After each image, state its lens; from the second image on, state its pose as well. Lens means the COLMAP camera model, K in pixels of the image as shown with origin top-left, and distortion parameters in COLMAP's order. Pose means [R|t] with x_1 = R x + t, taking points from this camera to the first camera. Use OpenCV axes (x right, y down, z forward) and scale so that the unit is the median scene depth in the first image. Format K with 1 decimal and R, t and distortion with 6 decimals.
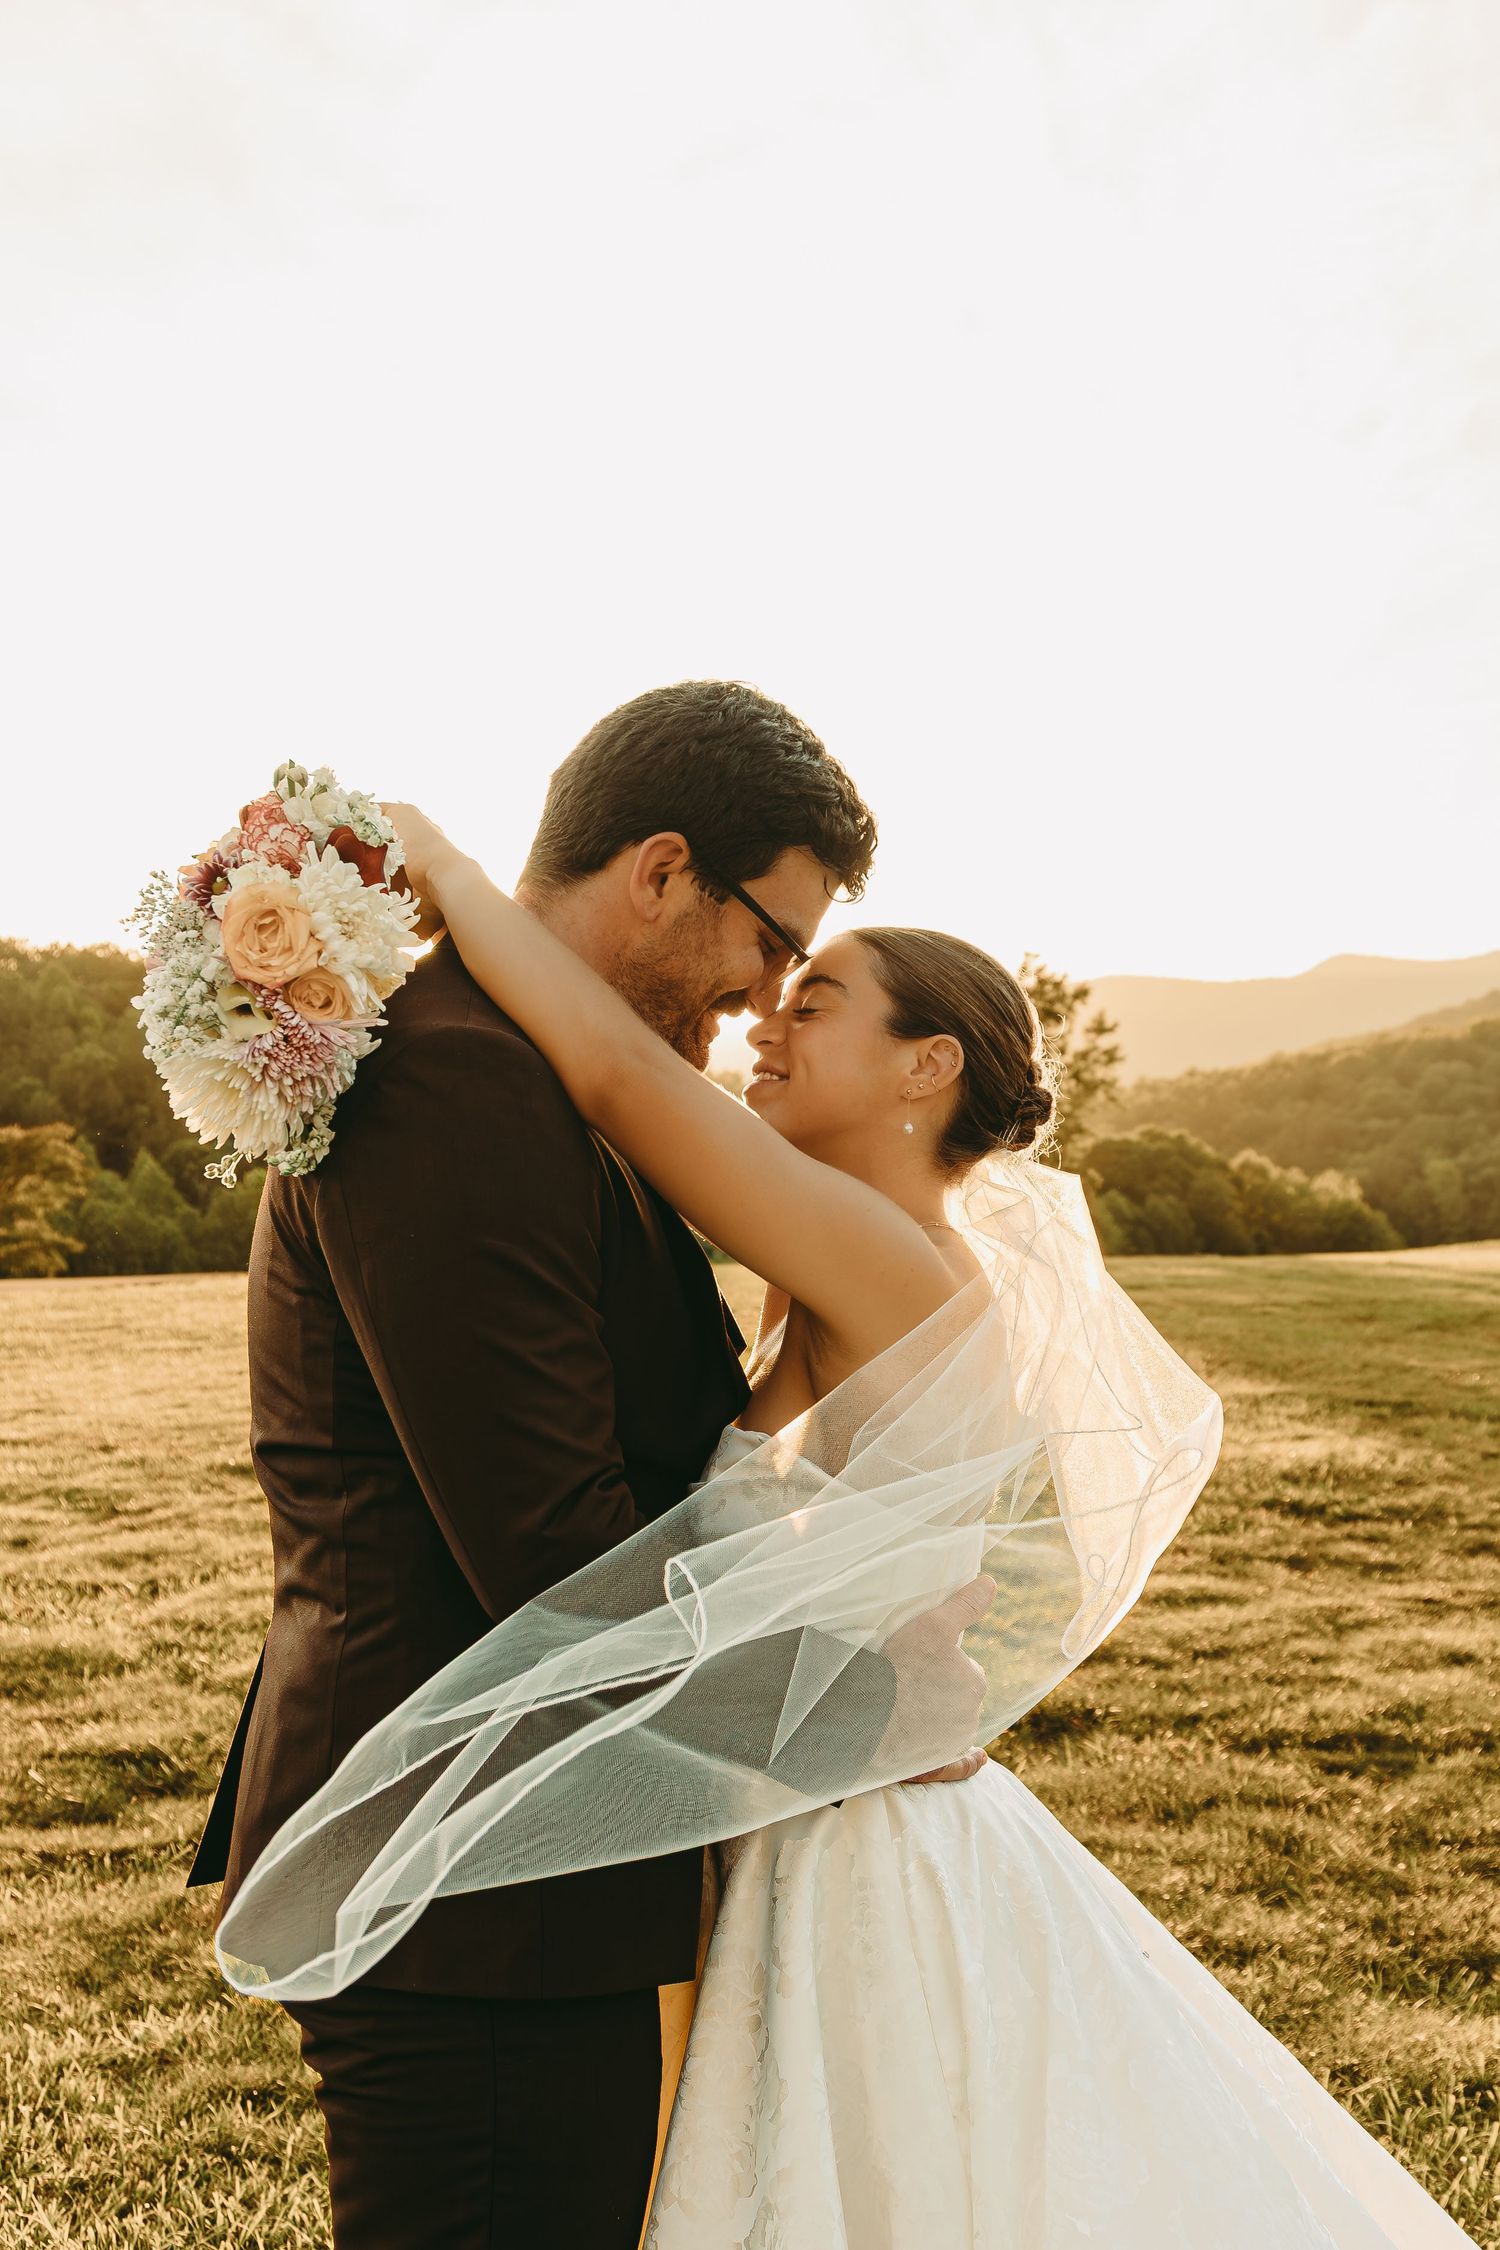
lens RADIAL K [[2501.9, 0, 757.8], [0, 2501.9, 1130.9], [0, 0, 1]] dist [0.017011, 0.003751]
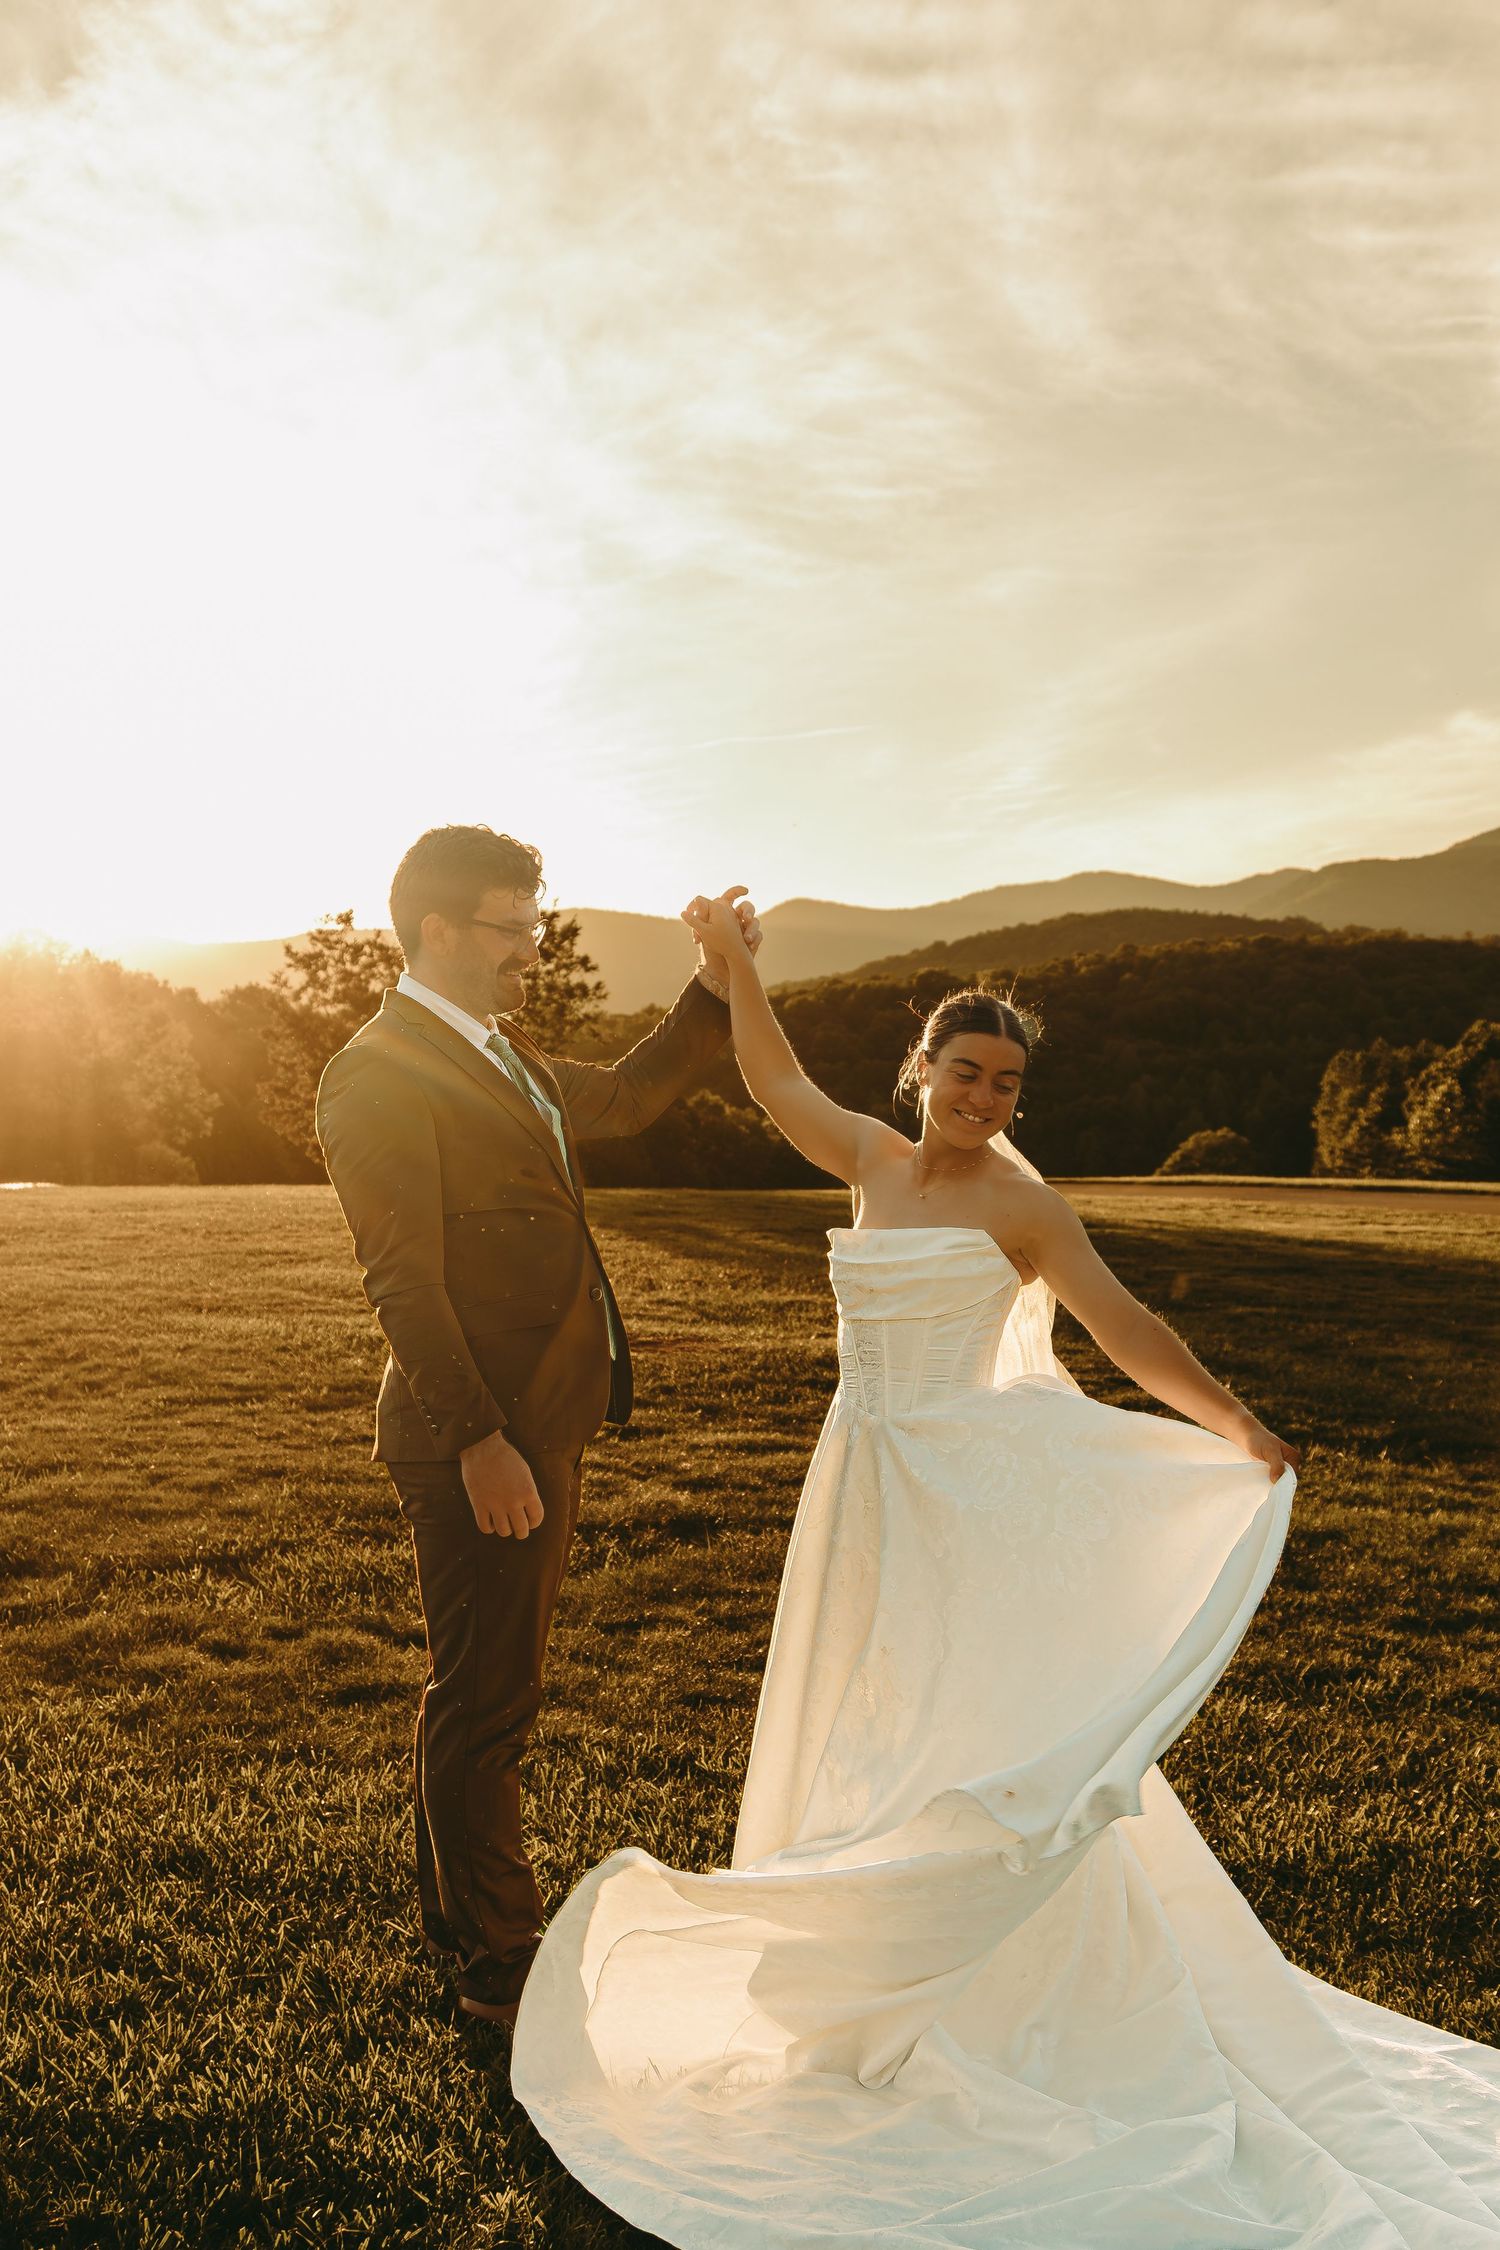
lens RADIAL K [[2509.8, 0, 768.3], [0, 2509.8, 1124.1], [0, 0, 1]] dist [0.025546, -0.000063]
pose [[0.975200, 0.029336, 0.219371, -0.101483], [-0.034769, 0.999176, 0.020944, -0.003722], [-0.218576, -0.028052, 0.975417, -0.219470]]
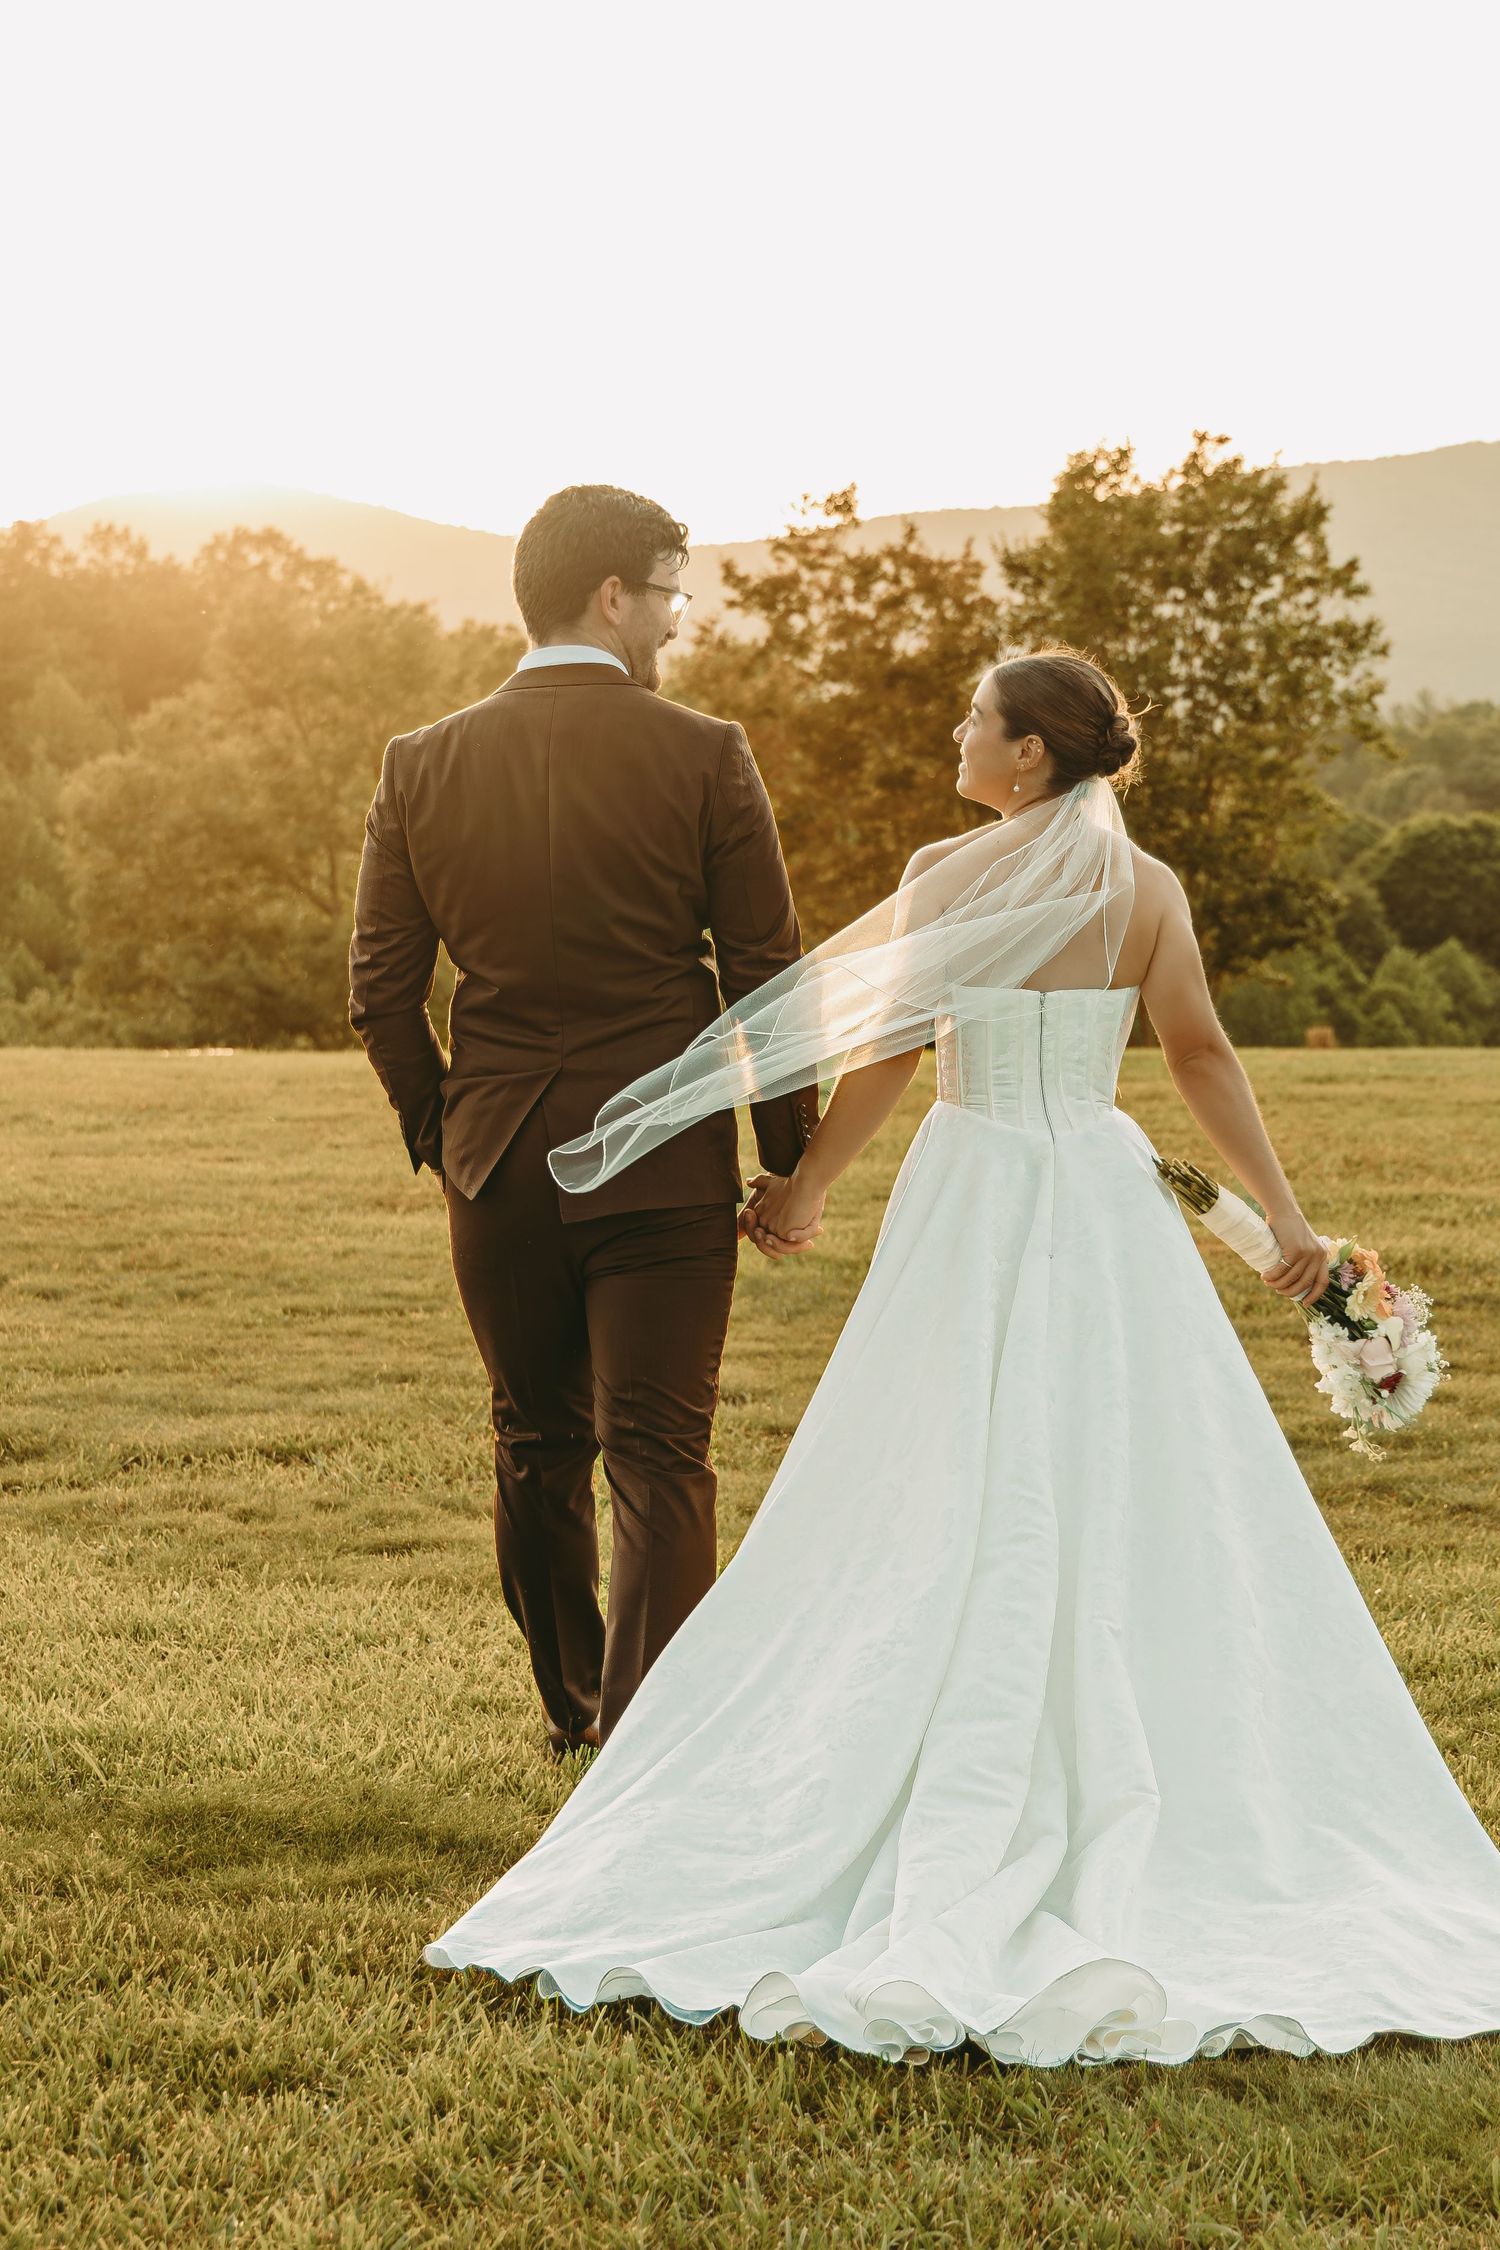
lens RADIAL K [[5815.2, 0, 748.6], [0, 5815.2, 1125.1], [0, 0, 1]] dist [-0.013075, -0.159819]
pose [[0.999769, 0.012402, 0.017580, 0.002031], [-0.013374, 0.998323, 0.056326, 0.003224], [-0.016852, -0.056548, 0.998258, -0.824920]]
